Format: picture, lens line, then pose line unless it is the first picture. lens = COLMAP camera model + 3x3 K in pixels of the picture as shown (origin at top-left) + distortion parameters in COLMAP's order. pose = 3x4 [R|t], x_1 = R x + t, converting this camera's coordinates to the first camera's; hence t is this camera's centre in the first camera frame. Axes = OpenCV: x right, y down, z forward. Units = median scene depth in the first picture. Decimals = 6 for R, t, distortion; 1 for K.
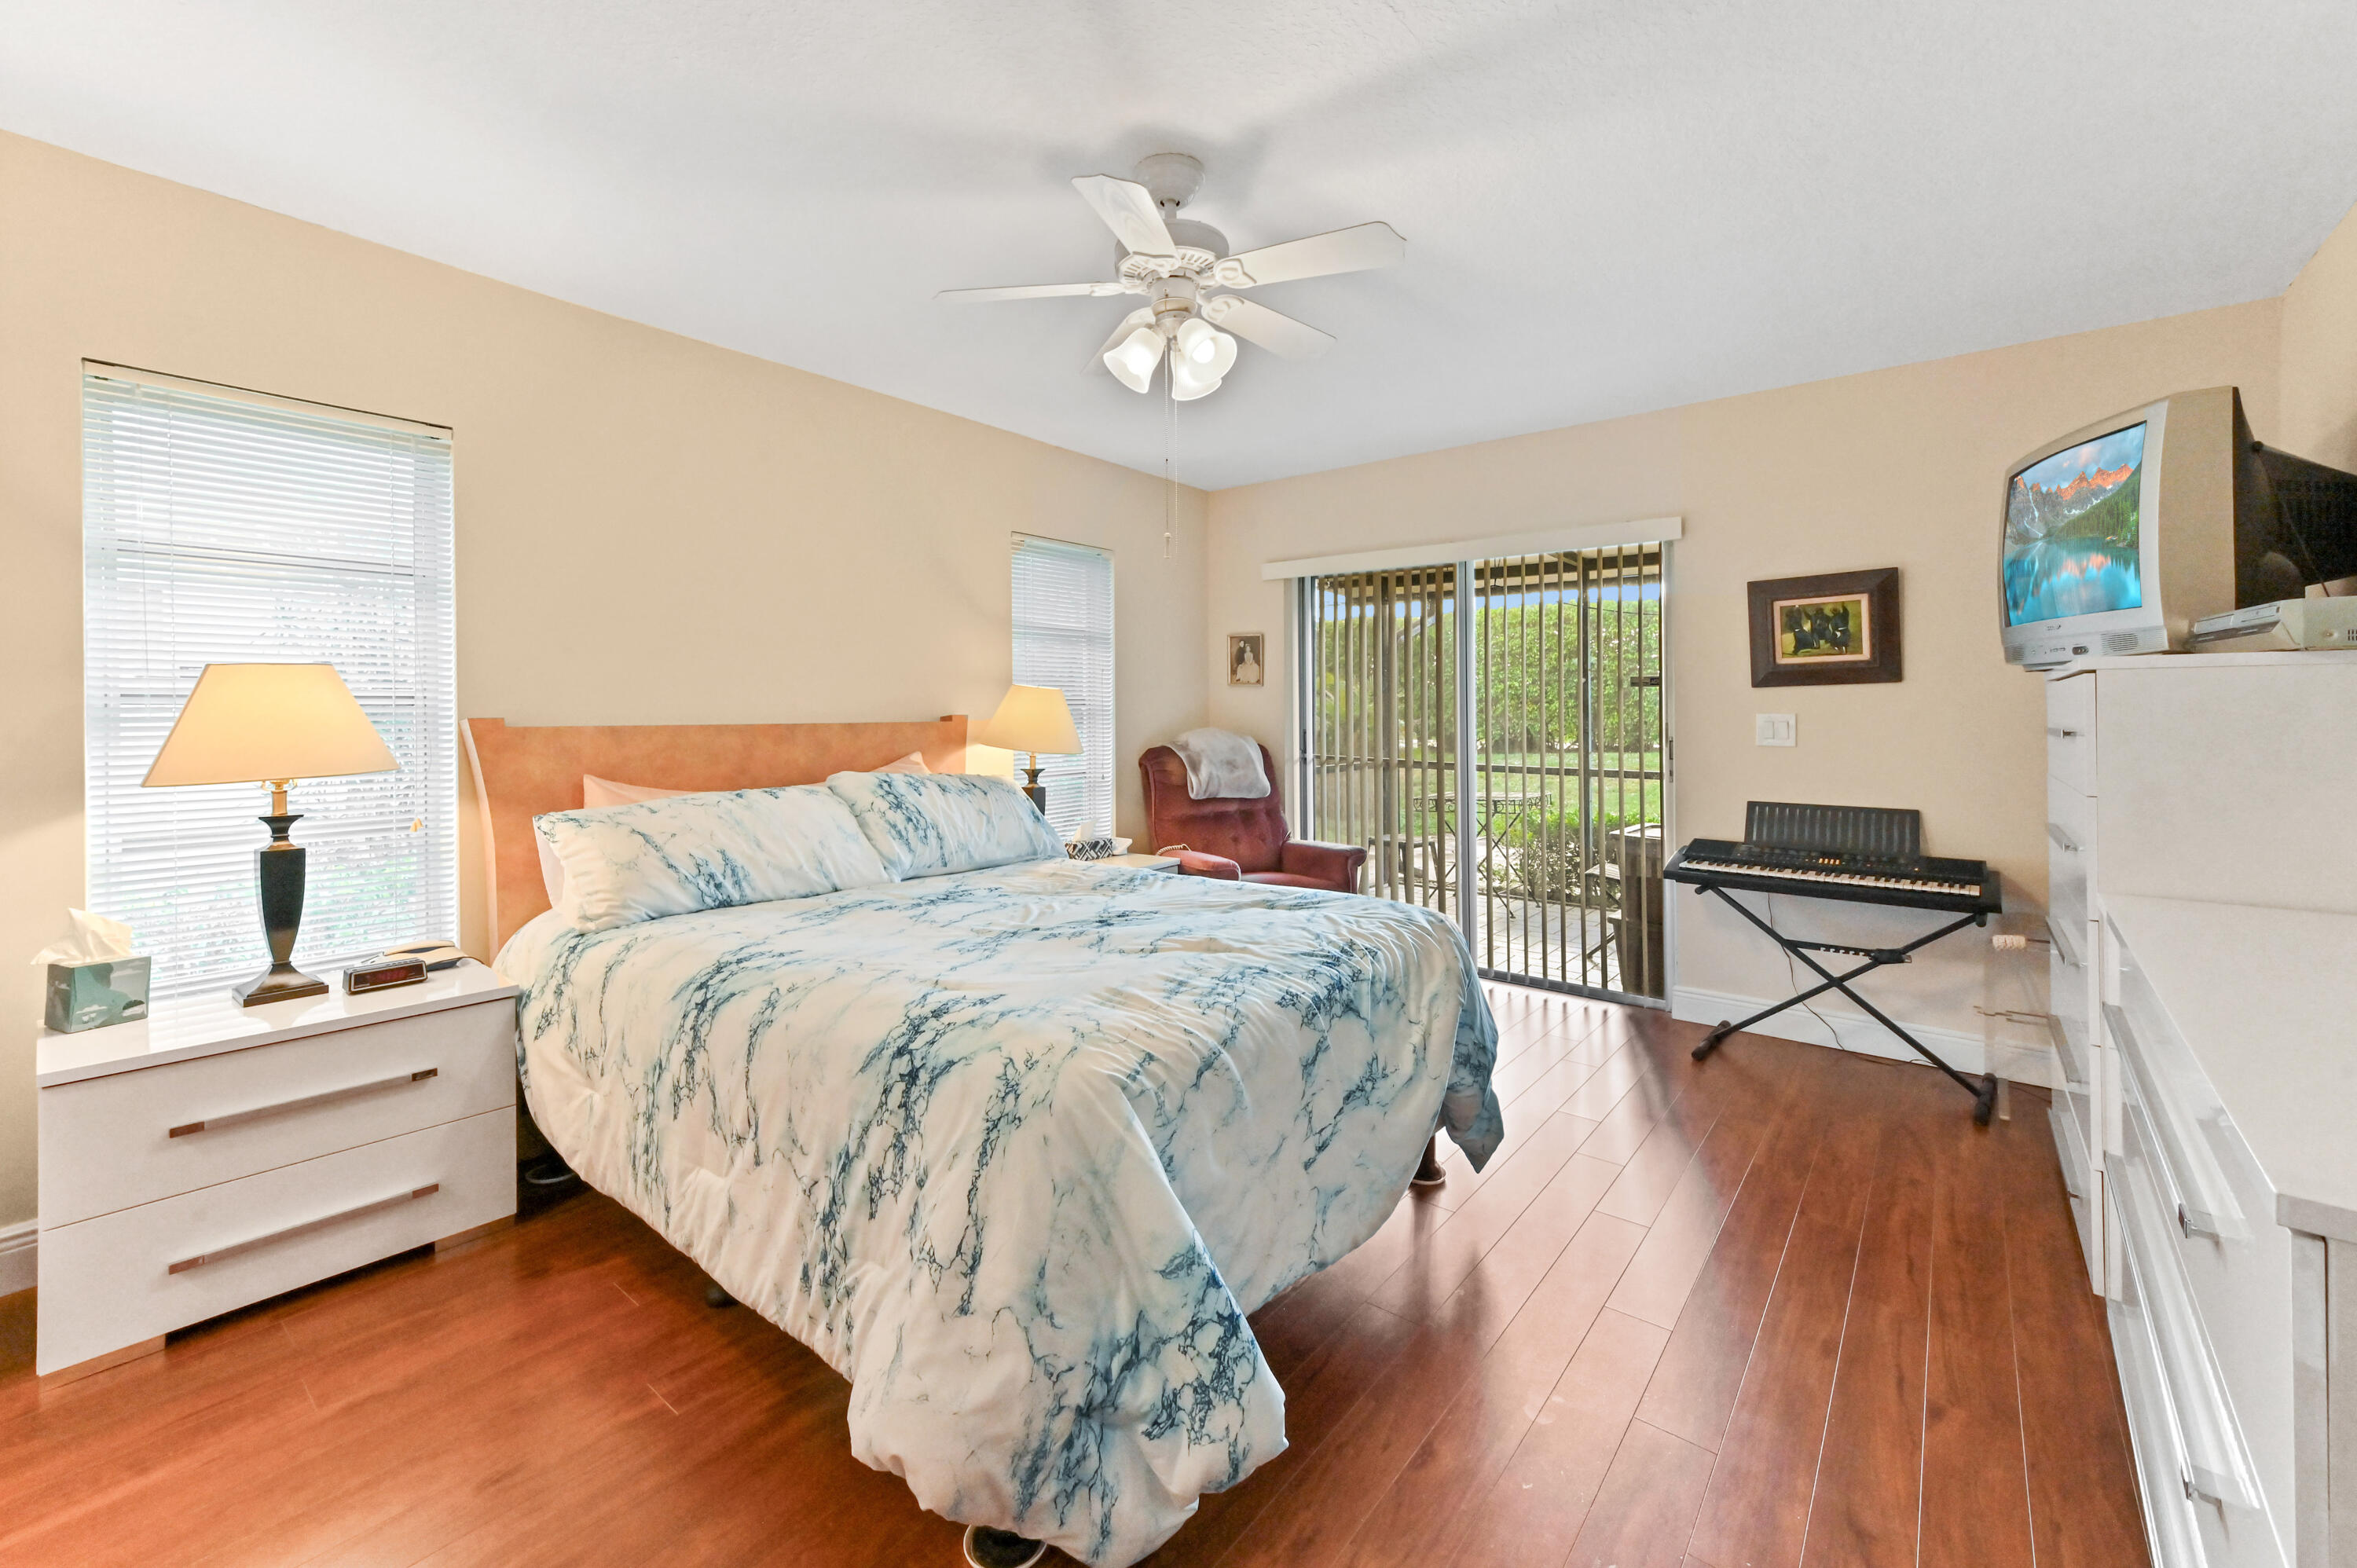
lens RADIAL K [[966.1, 0, 1178.0], [0, 966.1, 702.6], [0, 0, 1]] dist [0.000498, -0.000096]
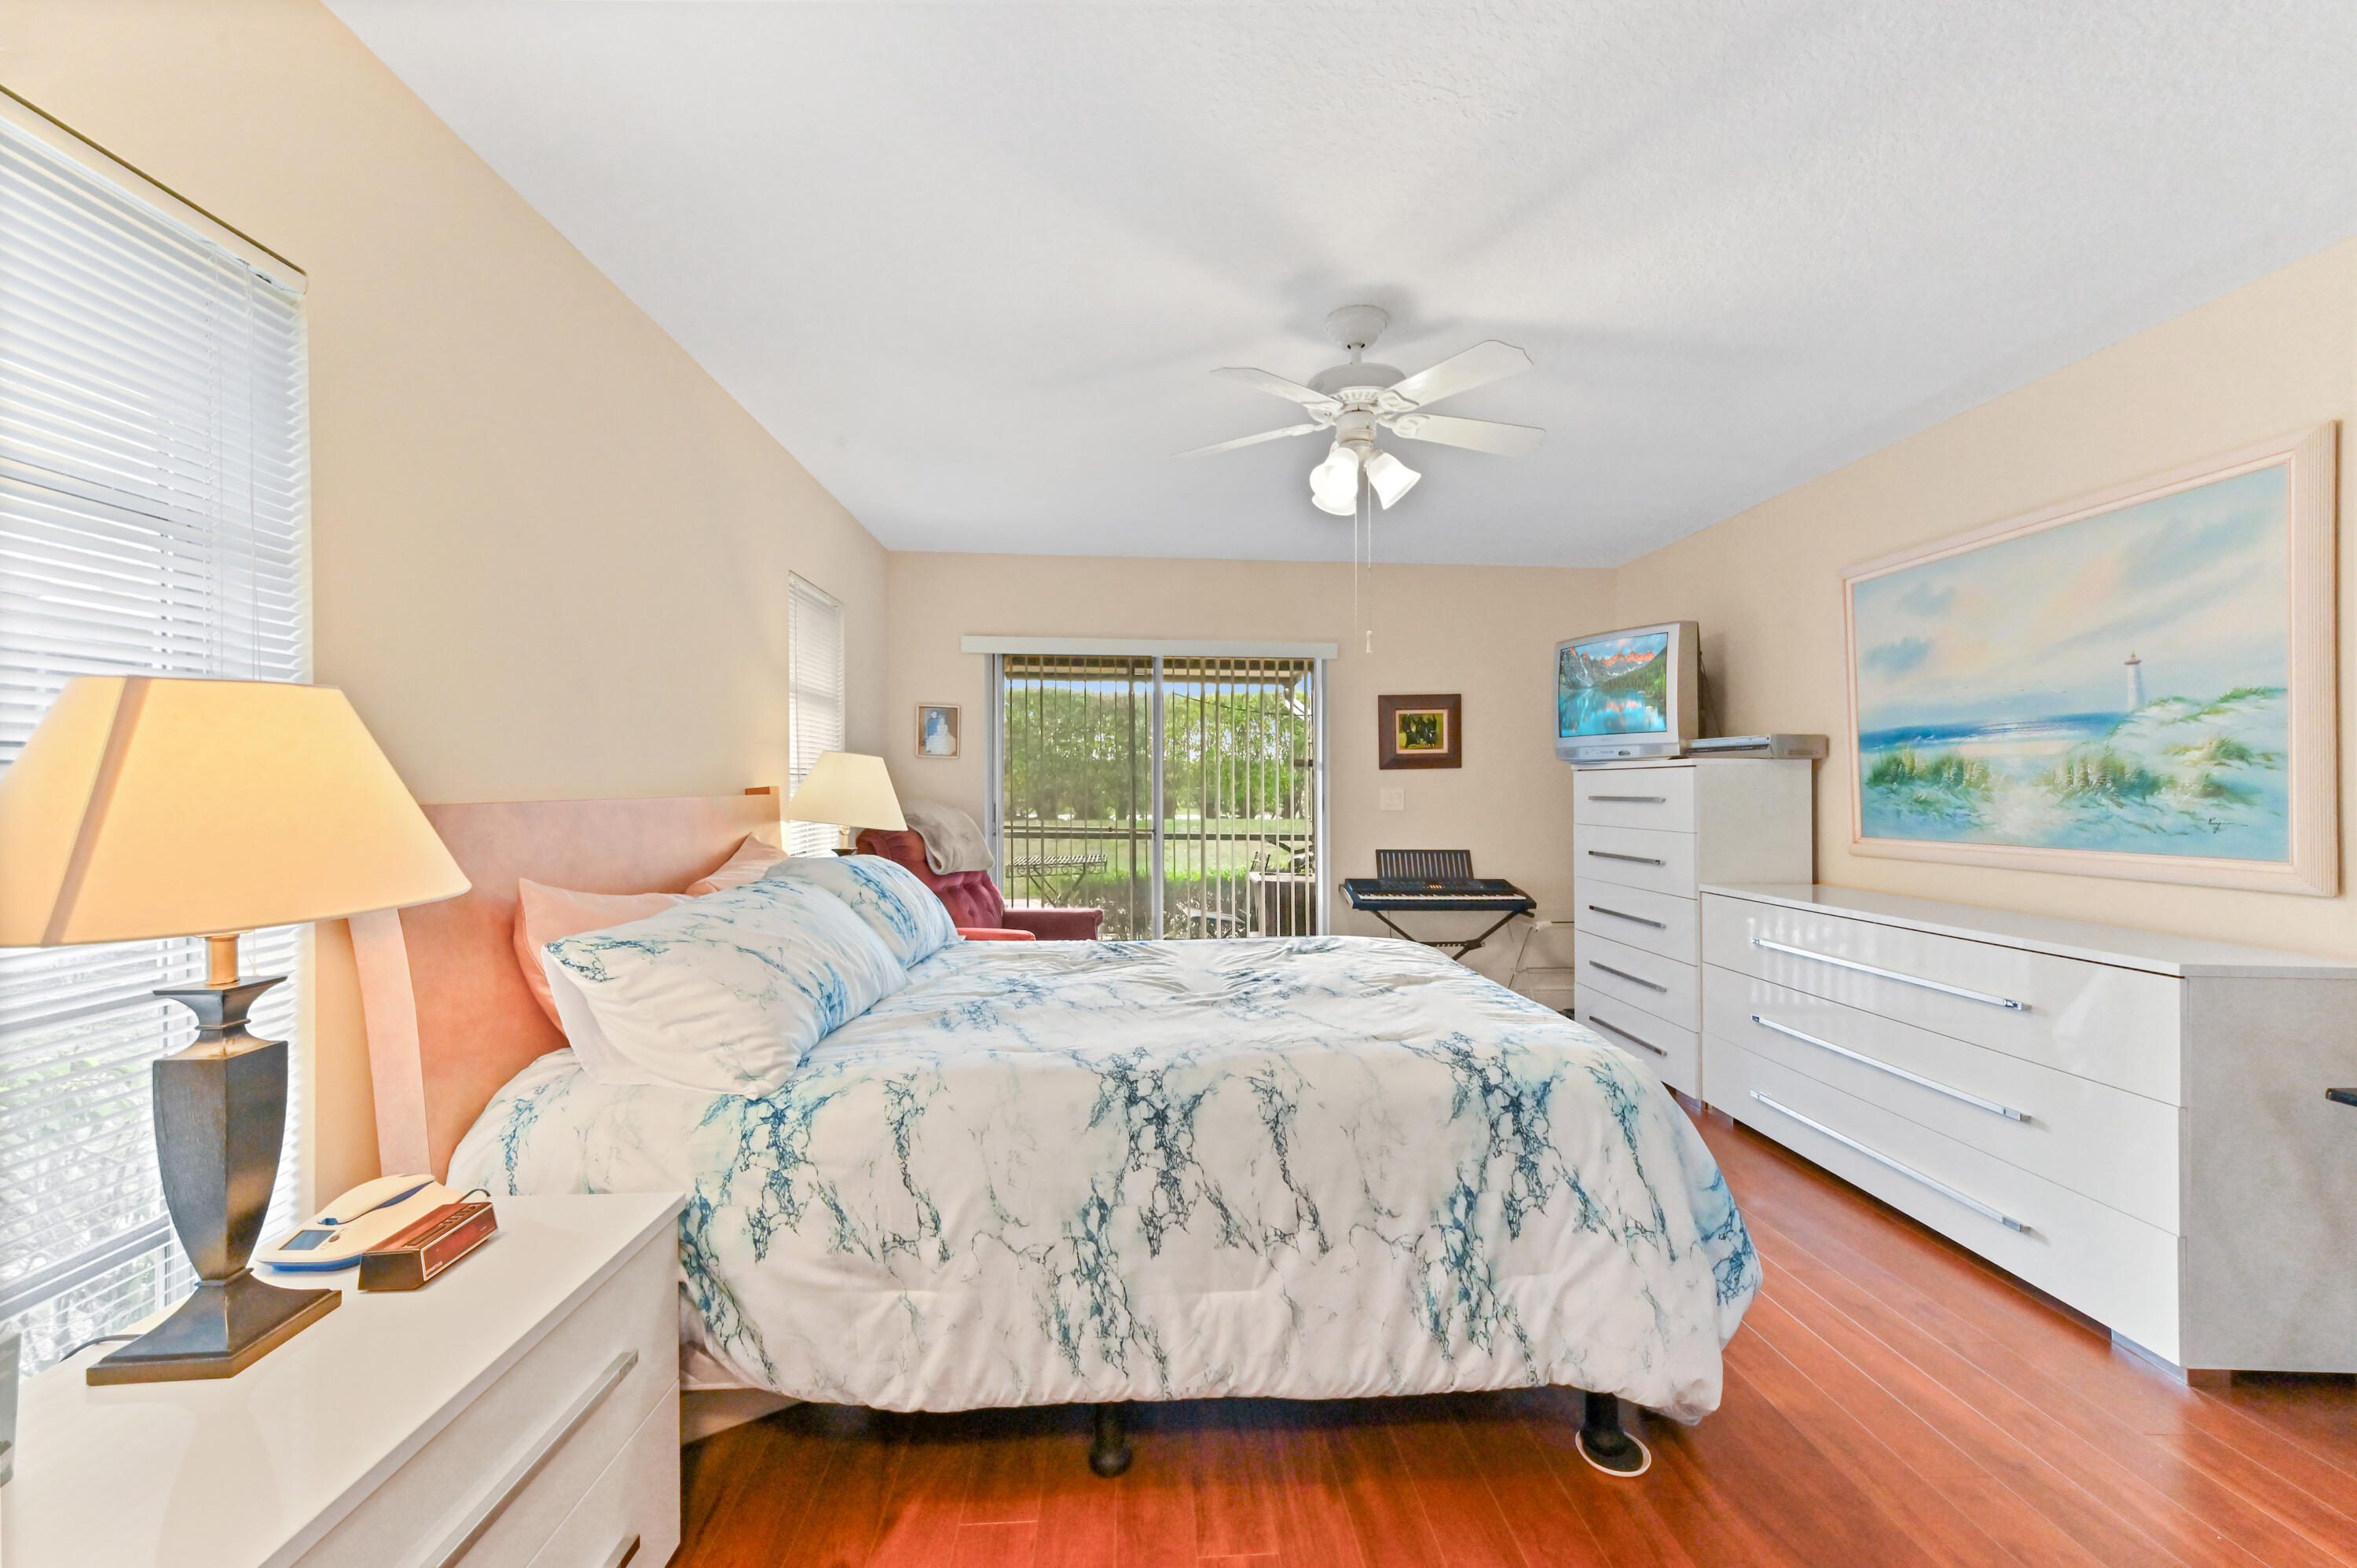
lens RADIAL K [[923.7, 0, 1178.5], [0, 923.7, 784.0], [0, 0, 1]] dist [0.010059, 0.000025]
pose [[0.739121, 0.005796, 0.673547, -0.791618], [-0.011314, 0.999929, 0.003810, 0.005352], [-0.673477, -0.010437, 0.739134, 0.282092]]
